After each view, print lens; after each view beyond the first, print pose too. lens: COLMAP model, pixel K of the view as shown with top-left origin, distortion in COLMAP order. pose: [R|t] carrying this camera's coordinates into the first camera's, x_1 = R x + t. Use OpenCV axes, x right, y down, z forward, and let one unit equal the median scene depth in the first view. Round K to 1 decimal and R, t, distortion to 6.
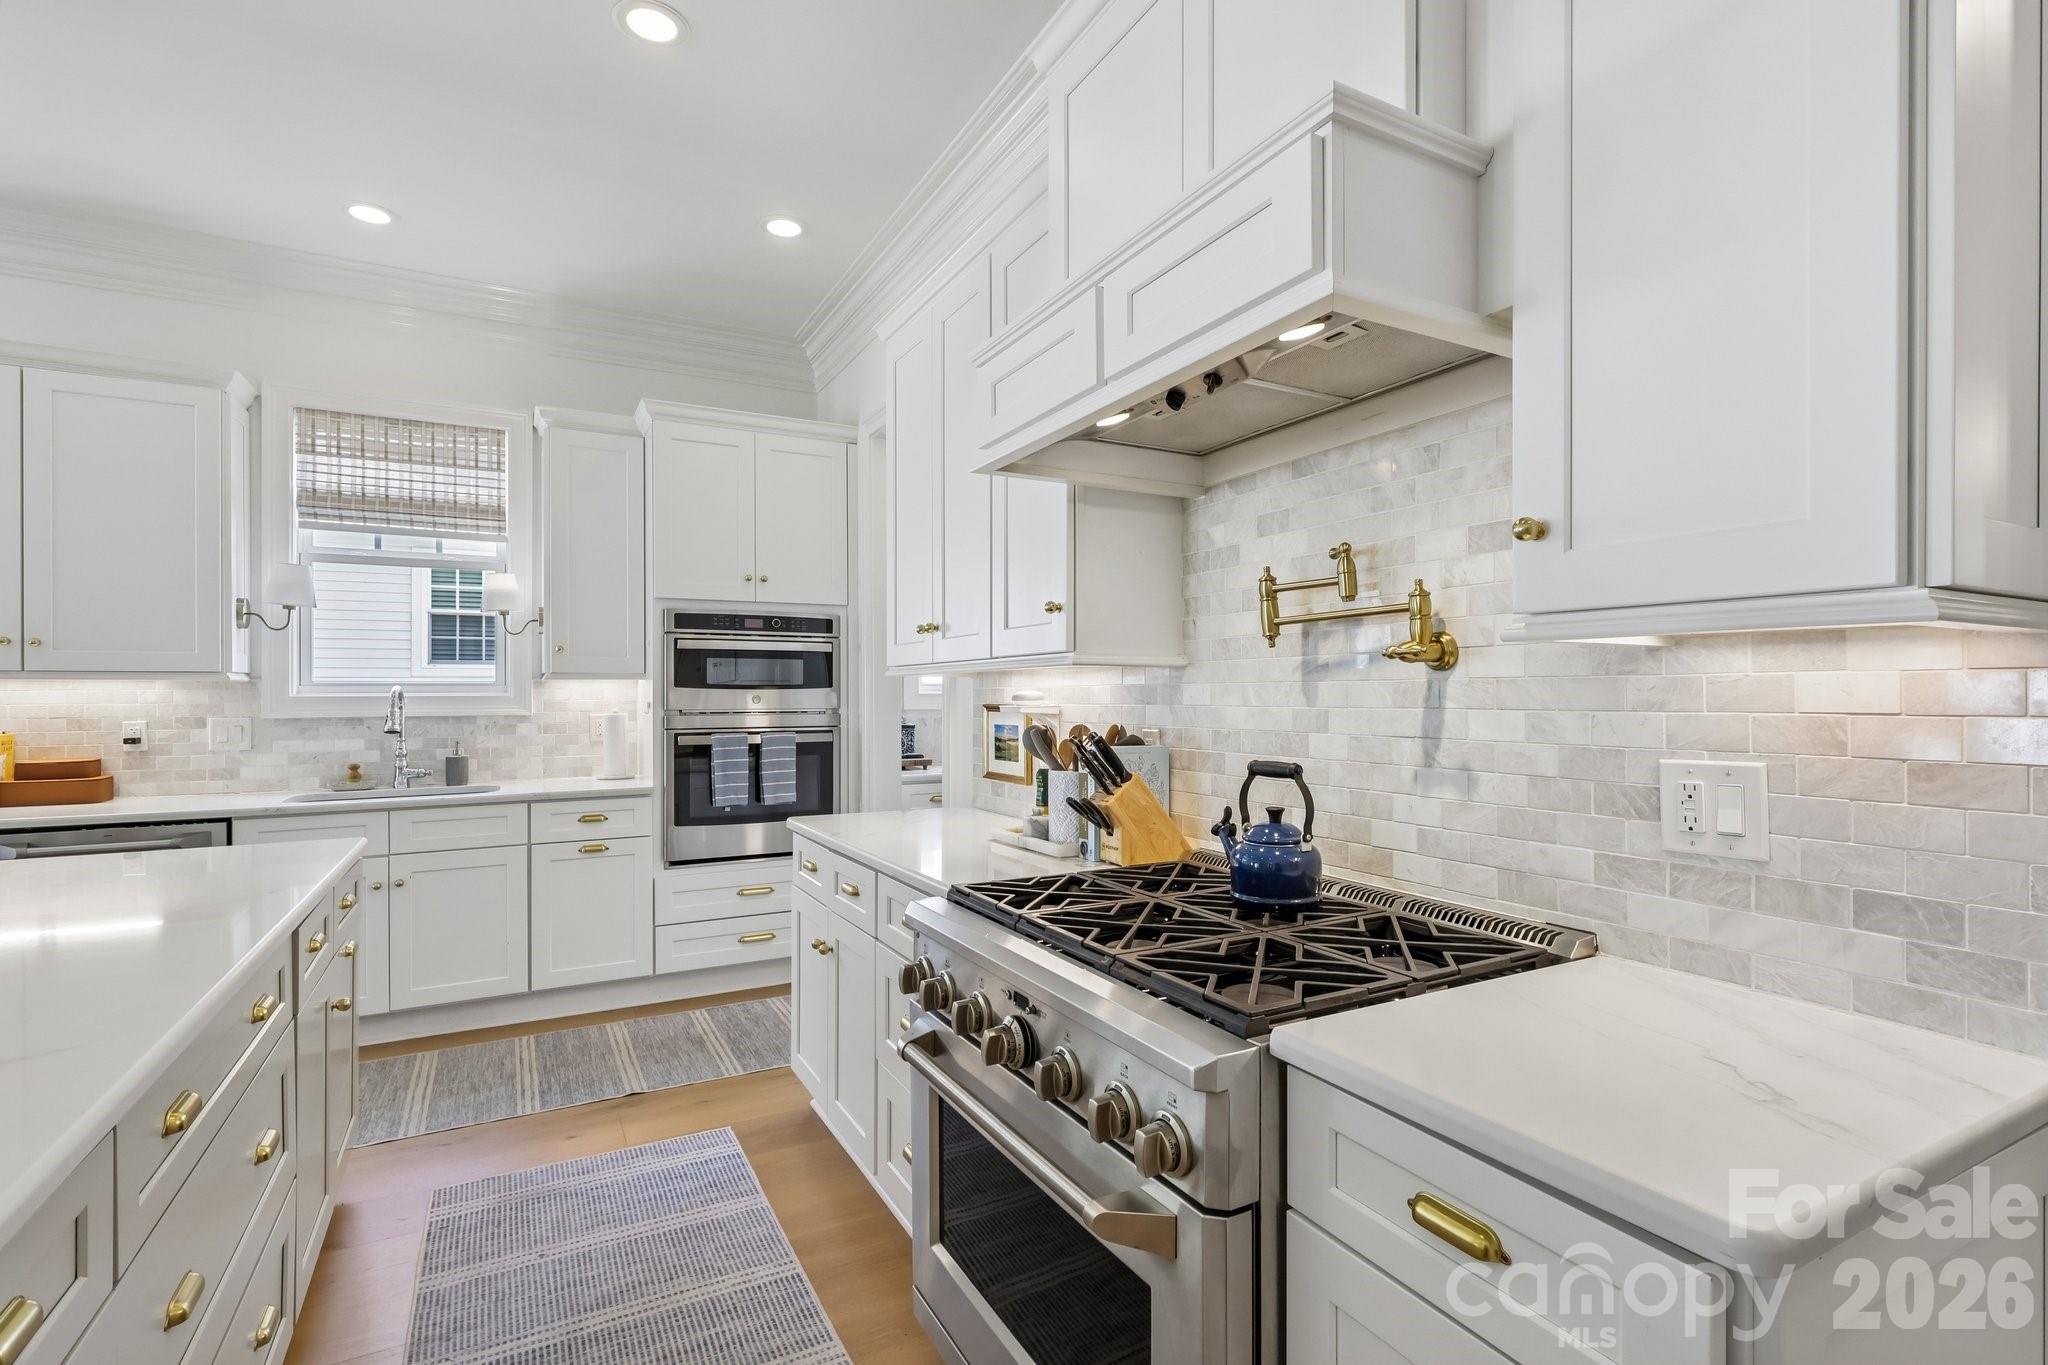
lens RADIAL K [[952.6, 0, 1026.2], [0, 952.6, 689.1], [0, 0, 1]] dist [0.002196, 0.000233]
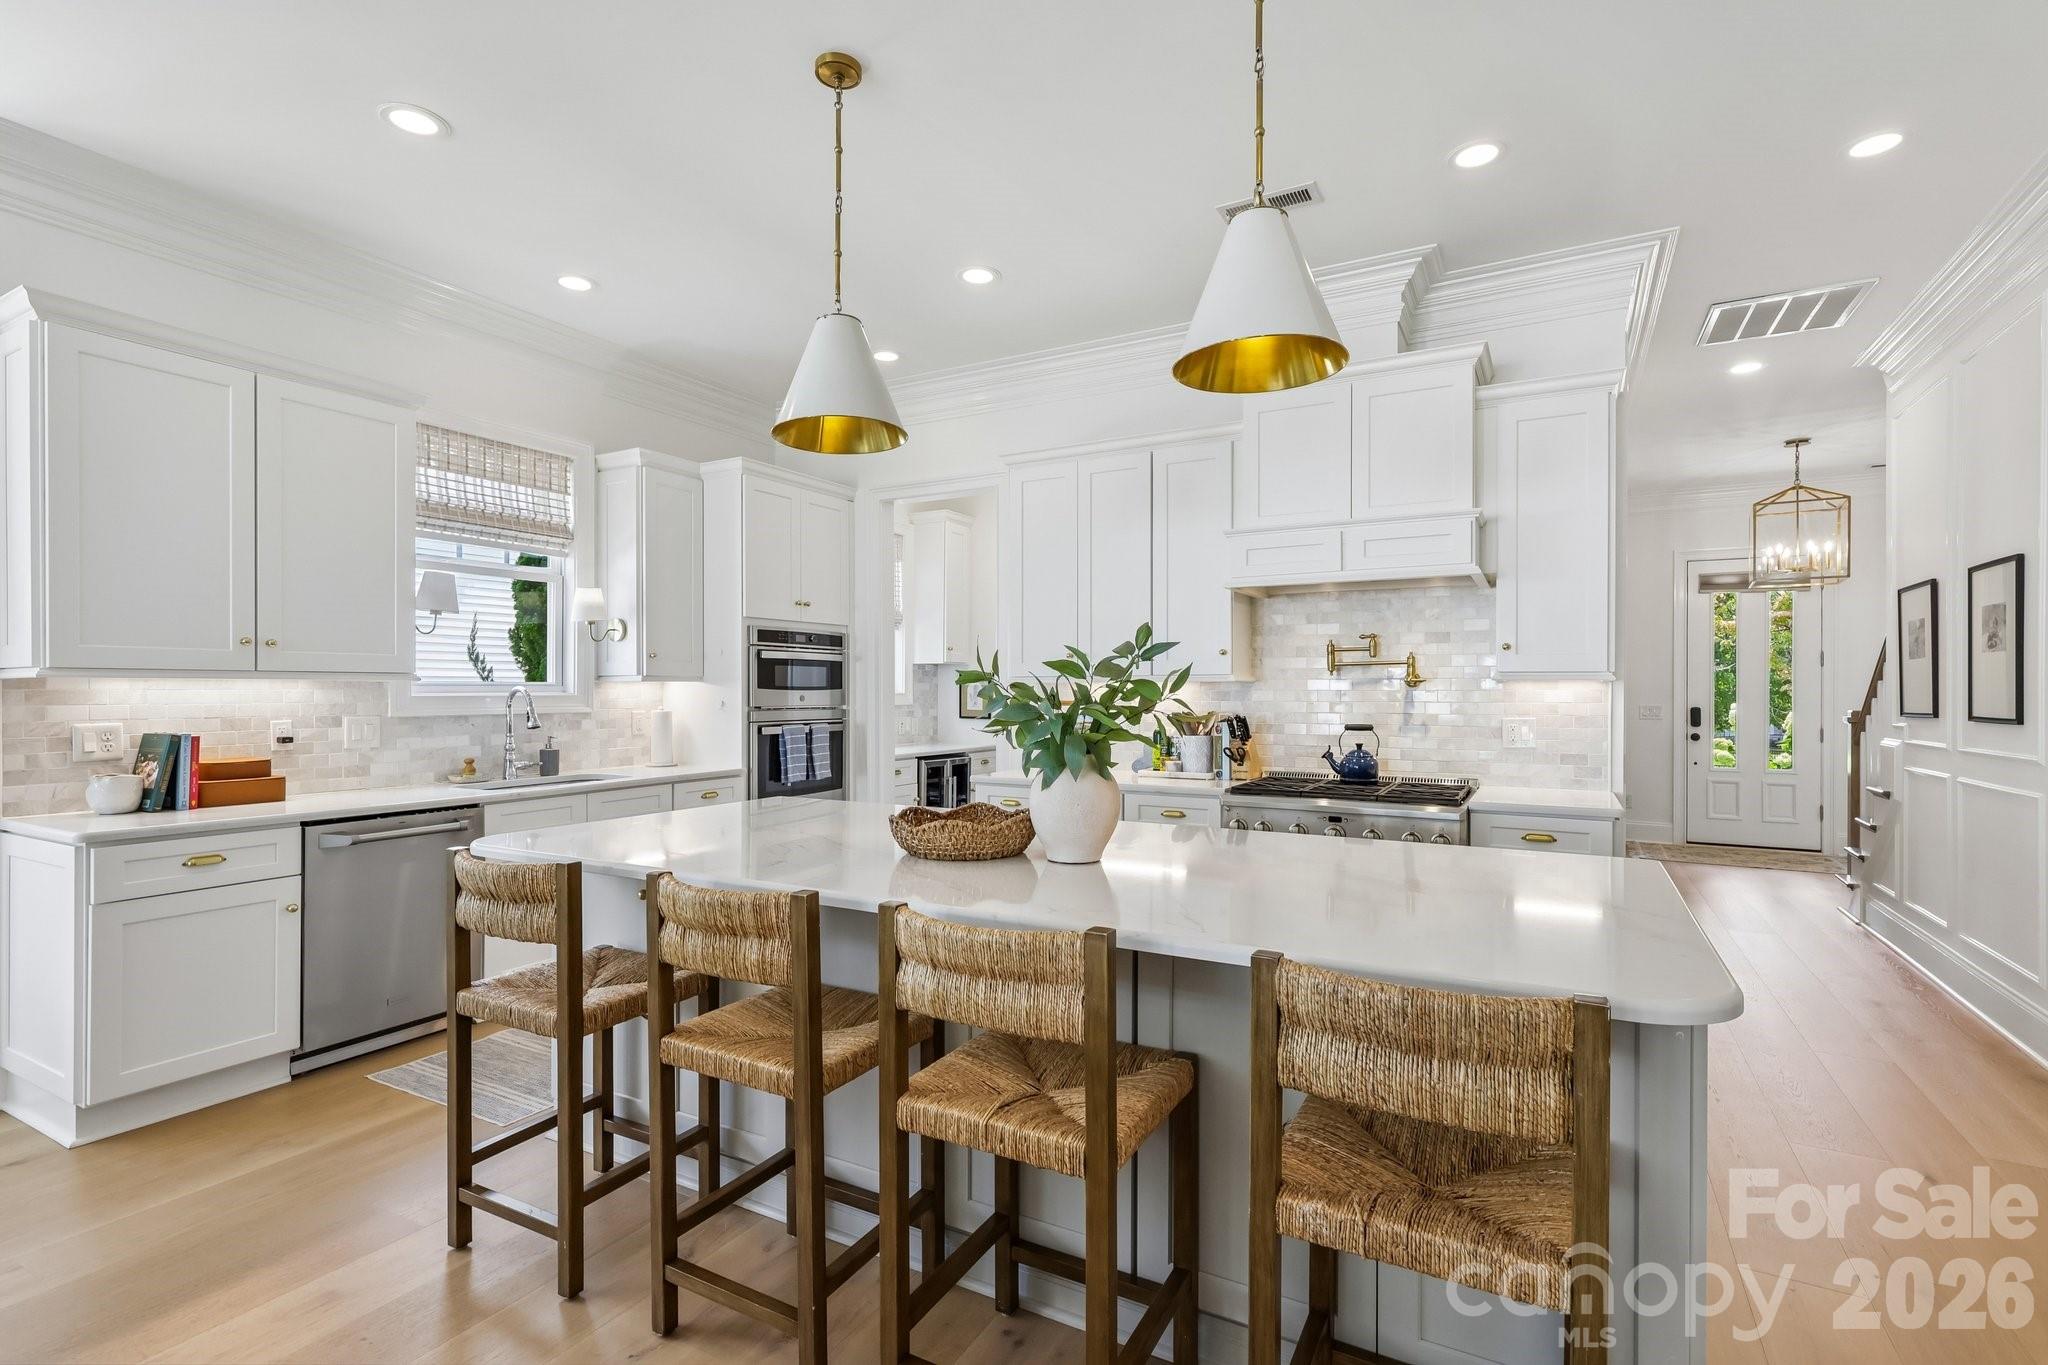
lens RADIAL K [[952.6, 0, 1026.2], [0, 952.6, 691.5], [0, 0, 1]] dist [0.002196, 0.000233]
pose [[0.842585, 0.005042, 0.538540, -0.856596], [-0.005643, 0.999984, -0.000533, -0.000298], [-0.538535, -0.002590, 0.842599, -0.282666]]
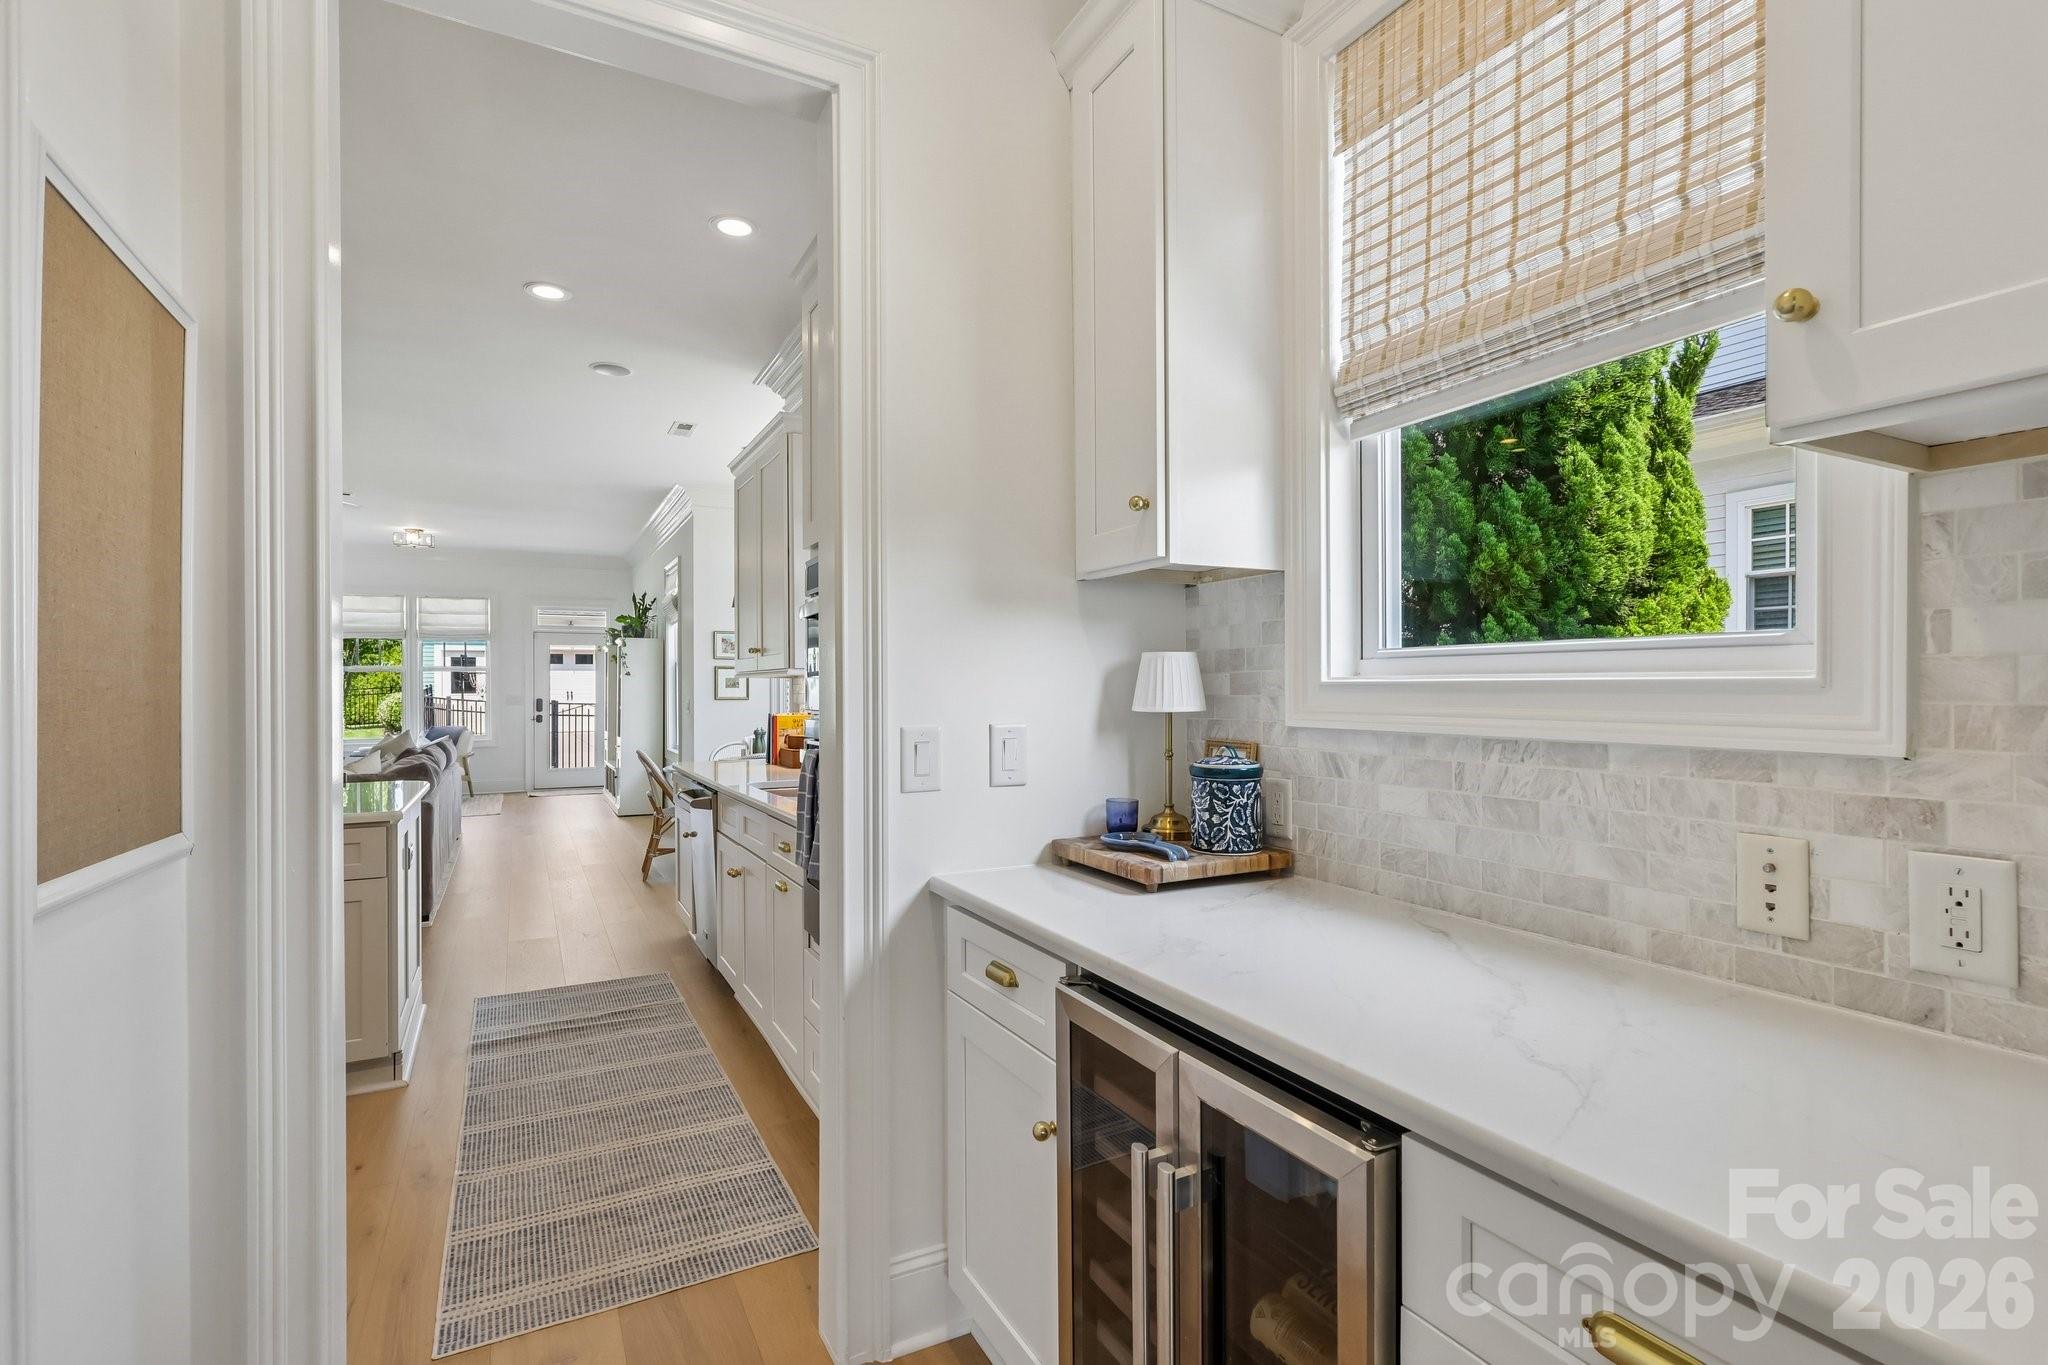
lens RADIAL K [[952.6, 0, 1028.2], [0, 952.6, 686.9], [0, 0, 1]] dist [0.002196, 0.000233]
pose [[-0.001763, 0.003413, -0.999993, 0.366315], [0.004119, 0.999986, 0.003405, -0.000987], [0.999990, -0.004113, -0.001777, 1.331068]]
